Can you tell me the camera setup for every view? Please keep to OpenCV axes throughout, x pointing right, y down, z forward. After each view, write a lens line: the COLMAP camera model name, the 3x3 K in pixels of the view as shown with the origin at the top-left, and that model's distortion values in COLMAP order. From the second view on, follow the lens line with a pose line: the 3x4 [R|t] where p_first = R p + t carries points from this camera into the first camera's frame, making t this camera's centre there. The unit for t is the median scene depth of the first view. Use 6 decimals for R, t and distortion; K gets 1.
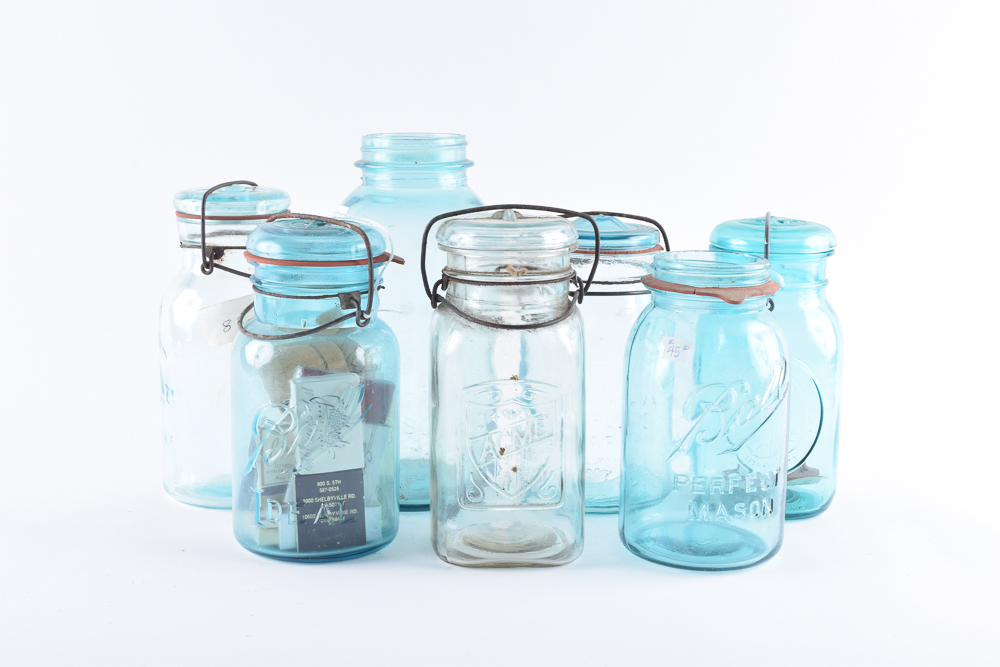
lens RADIAL K [[1612.1, 0, 500.0], [0, 1612.1, 333.5], [0, 0, 1]] dist [-0.015003, 0.009734]
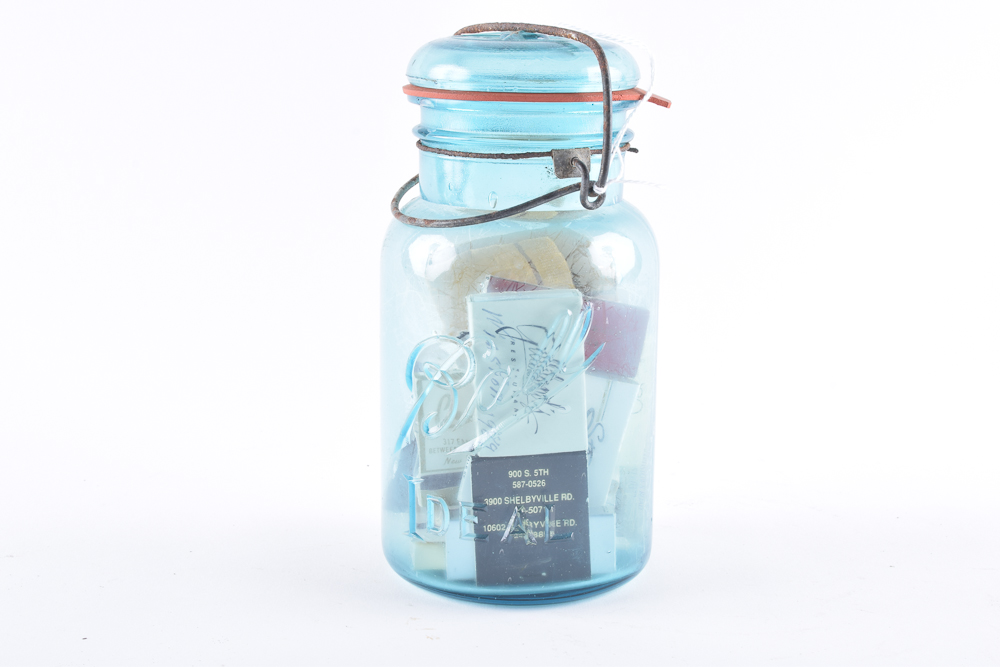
lens RADIAL K [[1660.4, 0, 500.0], [0, 1660.4, 333.5], [0, 0, 1]] dist [-0.014353, -0.012081]
pose [[0.980618, 0.034598, -0.192852, -0.000426], [-0.030877, 0.999275, 0.022271, 0.028003], [0.193483, -0.015884, 0.980975, 0.399160]]
